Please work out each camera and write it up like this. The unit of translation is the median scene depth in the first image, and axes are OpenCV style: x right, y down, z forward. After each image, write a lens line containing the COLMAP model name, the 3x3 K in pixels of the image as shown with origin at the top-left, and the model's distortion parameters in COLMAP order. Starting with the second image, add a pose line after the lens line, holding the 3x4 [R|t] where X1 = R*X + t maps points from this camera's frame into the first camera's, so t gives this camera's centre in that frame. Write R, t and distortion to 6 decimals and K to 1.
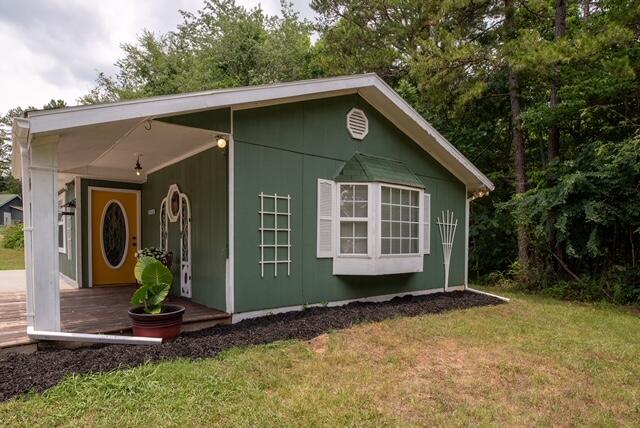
lens RADIAL K [[380.2, 0, 319.3], [0, 380.2, 248.1], [0, 0, 1]] dist [-0.000080, -0.000093]
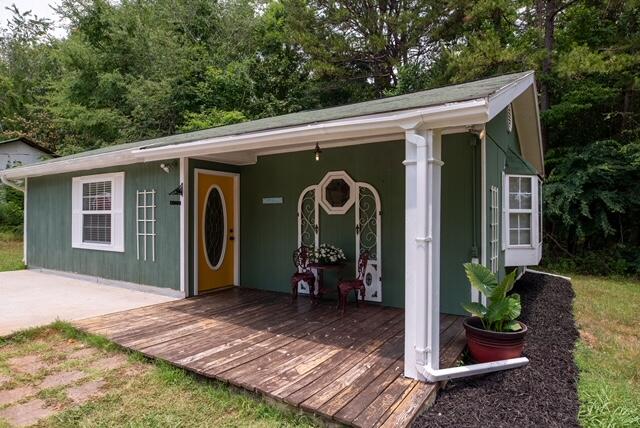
lens RADIAL K [[385.5, 0, 320.0], [0, 385.5, 214.0], [0, 0, 1]] dist [-0.017899, -0.001514]
pose [[0.952600, -0.008057, 0.304120, -0.666237], [0.016735, 0.999523, -0.025940, -0.045490], [-0.303766, 0.029800, 0.952280, 0.169263]]
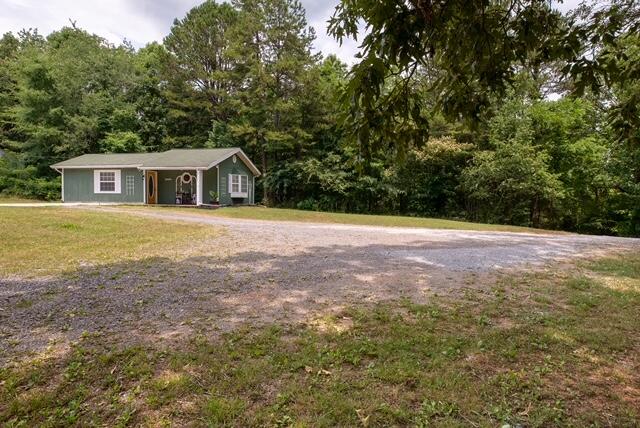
lens RADIAL K [[376.4, 0, 320.0], [0, 376.4, 214.0], [0, 0, 1]] dist [-0.022299, -0.000283]
pose [[0.768578, -0.029289, 0.639086, -1.620706], [0.014238, 0.999487, 0.028683, 0.132552], [-0.639598, -0.012946, 0.768600, -2.414015]]
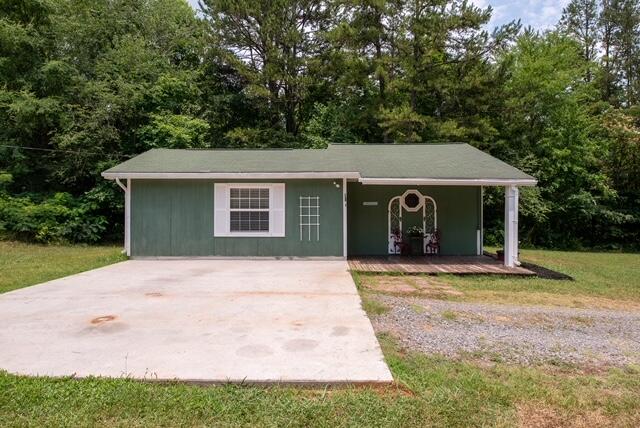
lens RADIAL K [[368.7, 0, 320.0], [0, 368.7, 214.0], [0, 0, 1]] dist [-0.003157, -0.000914]
pose [[0.643893, -0.022374, 0.764788, -1.864540], [0.024180, 0.999668, 0.008887, -0.079364], [-0.764733, 0.012770, 0.644220, 0.241230]]
